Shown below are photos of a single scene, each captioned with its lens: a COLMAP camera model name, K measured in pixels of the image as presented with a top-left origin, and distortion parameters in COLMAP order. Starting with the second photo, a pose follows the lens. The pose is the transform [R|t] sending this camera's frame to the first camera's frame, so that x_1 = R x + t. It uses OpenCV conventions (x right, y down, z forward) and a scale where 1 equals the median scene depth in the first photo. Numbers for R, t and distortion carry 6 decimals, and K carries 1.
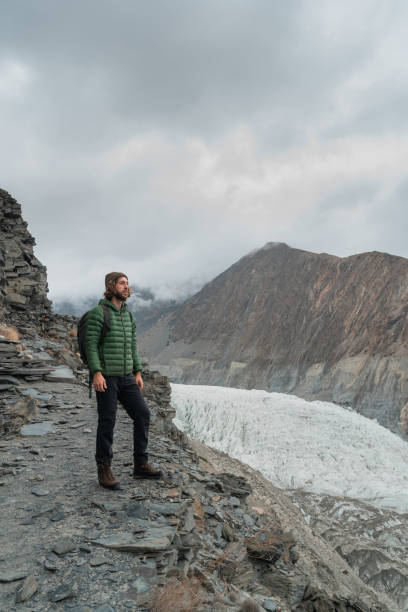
lens RADIAL K [[531.4, 0, 204.0], [0, 531.4, 306.0], [0, 0, 1]] dist [0.008669, 0.009853]
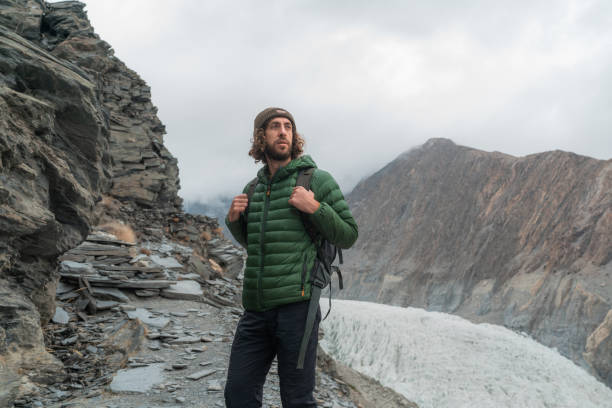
lens RADIAL K [[531.4, 0, 306.0], [0, 531.4, 204.0], [0, 0, 1]] dist [0.008669, 0.009853]
pose [[0.997688, 0.022872, -0.063996, -0.025075], [-0.024104, 0.999538, -0.018539, 0.009001], [0.063543, 0.020039, 0.997778, 0.123565]]
